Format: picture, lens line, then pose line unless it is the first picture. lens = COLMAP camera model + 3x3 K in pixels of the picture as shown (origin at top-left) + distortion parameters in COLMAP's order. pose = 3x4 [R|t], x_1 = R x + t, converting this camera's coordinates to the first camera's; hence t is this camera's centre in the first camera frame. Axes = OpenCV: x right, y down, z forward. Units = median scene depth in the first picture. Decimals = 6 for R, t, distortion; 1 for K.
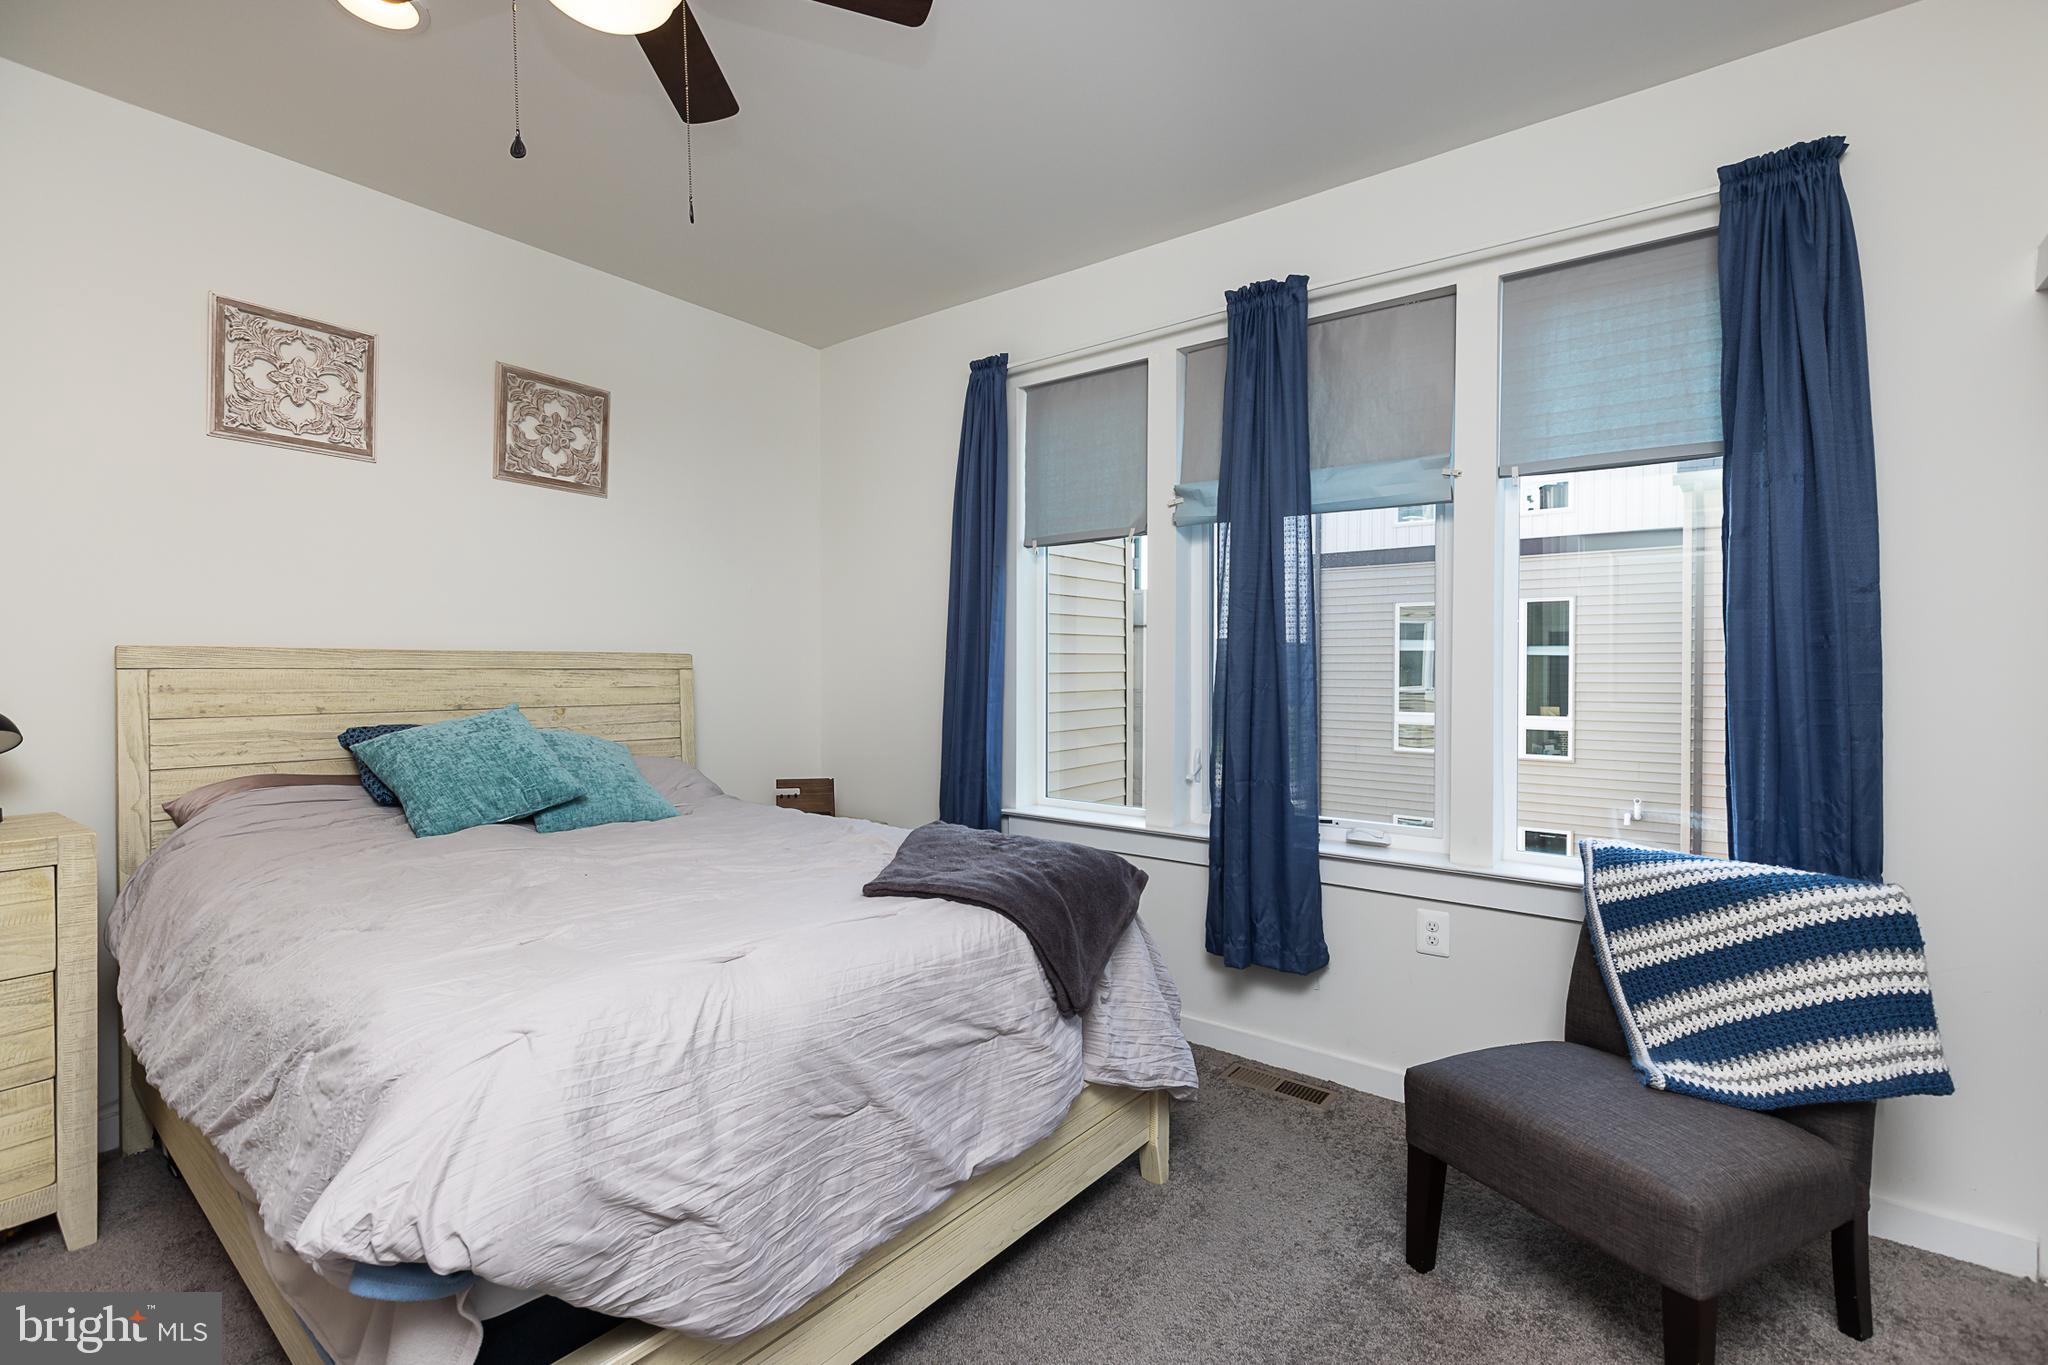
lens RADIAL K [[944.9, 0, 991.6], [0, 944.9, 679.6], [0, 0, 1]] dist [0.001198, 0.000075]
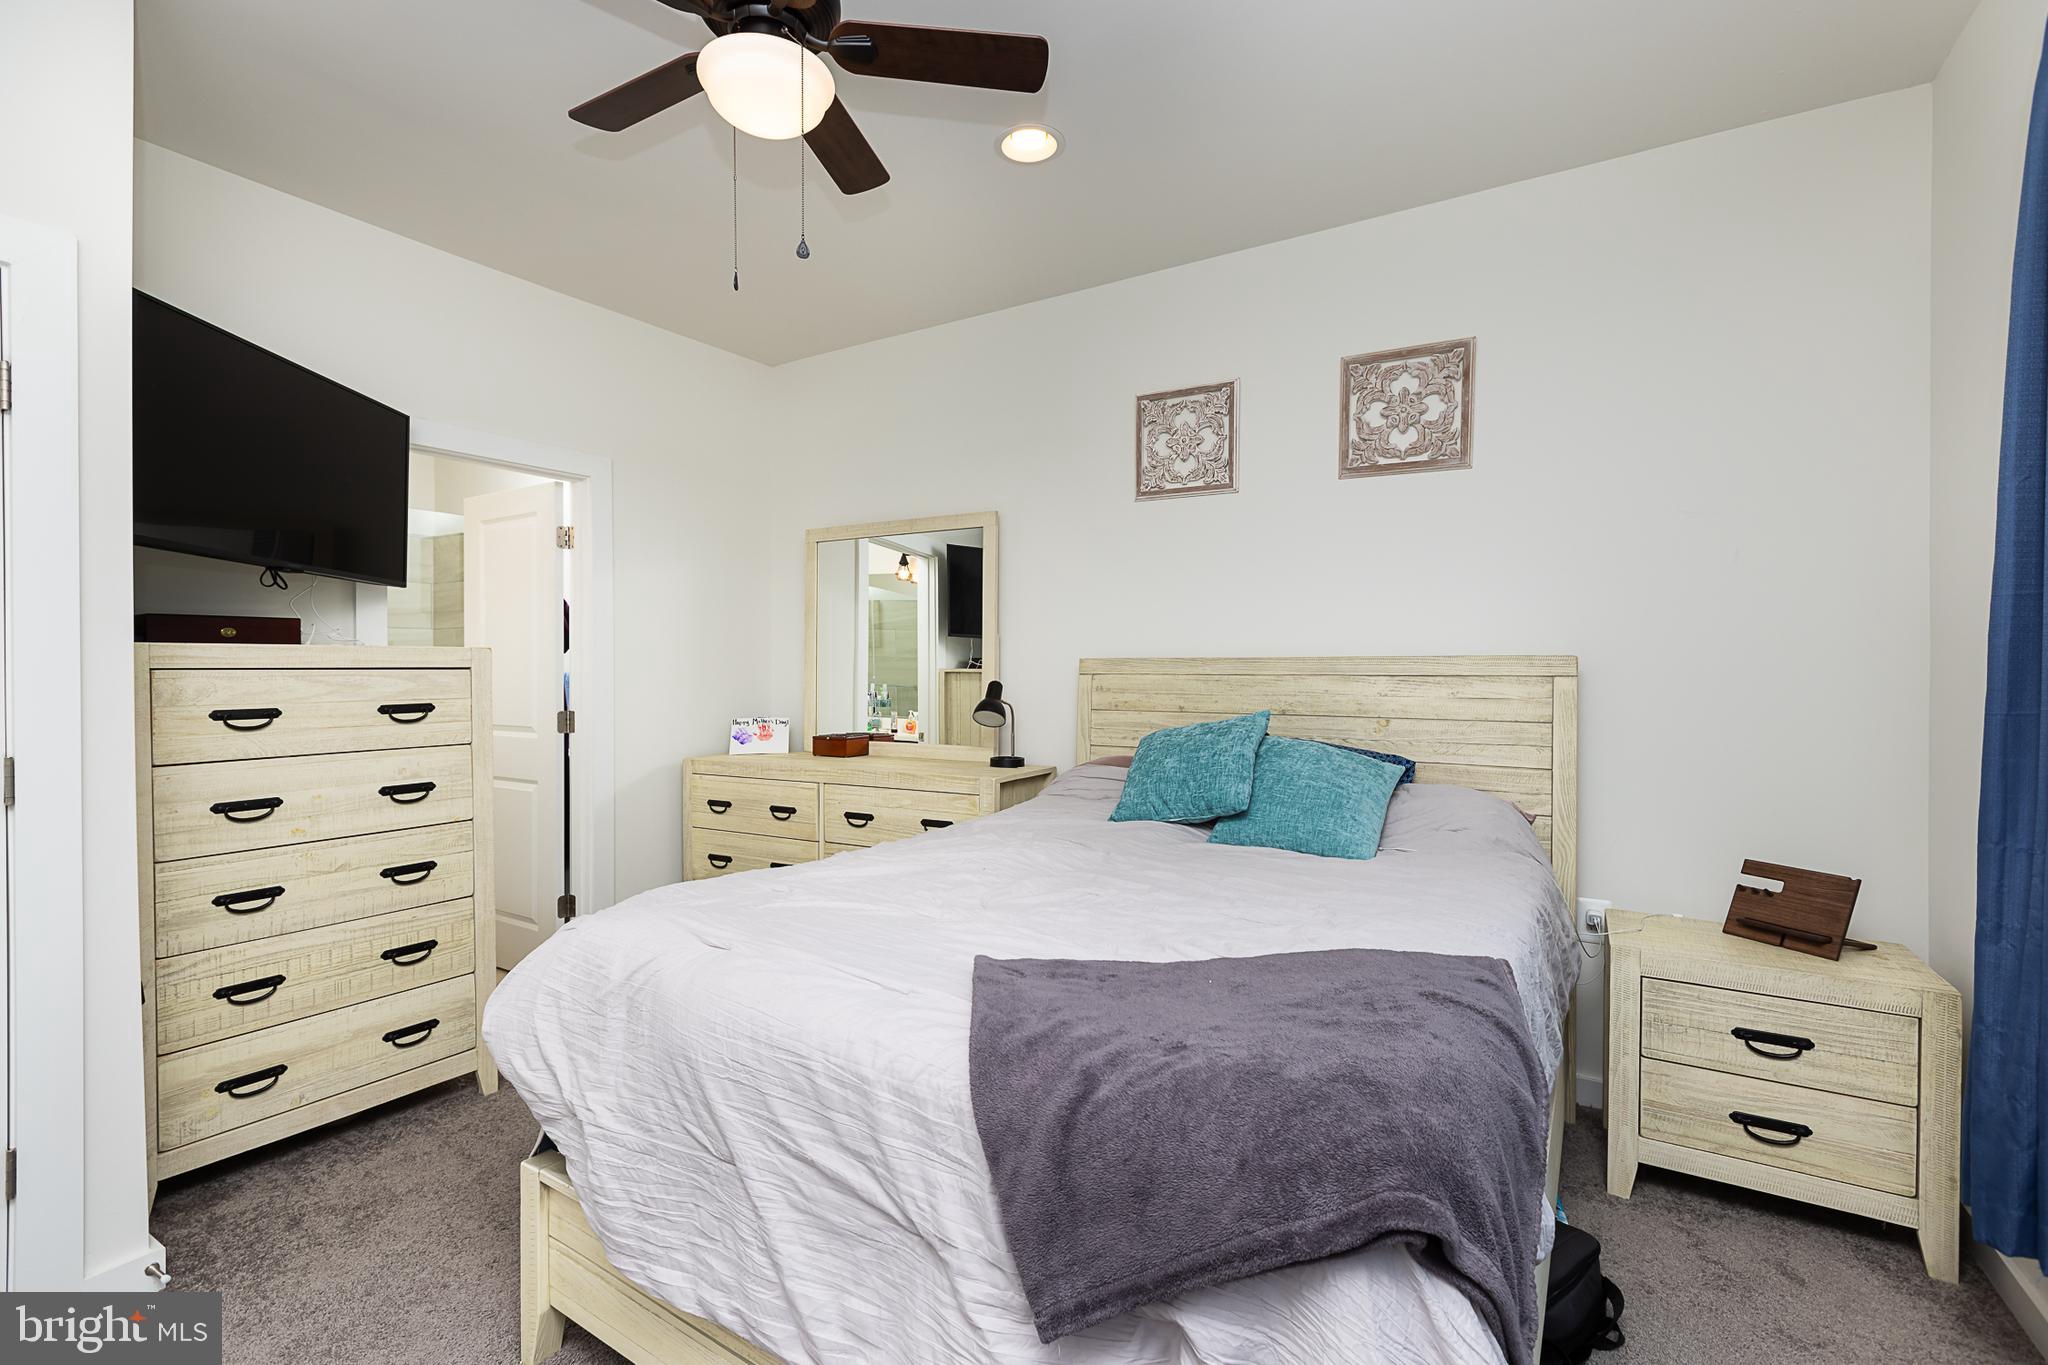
lens RADIAL K [[913.7, 0, 1018.7], [0, 913.7, 674.5], [0, 0, 1]] dist [0.001999, 0.000655]
pose [[0.110454, 0.003657, -0.993874, 0.413744], [-0.012783, 0.999916, 0.002258, -0.011024], [0.993799, 0.012455, 0.110492, 0.636005]]
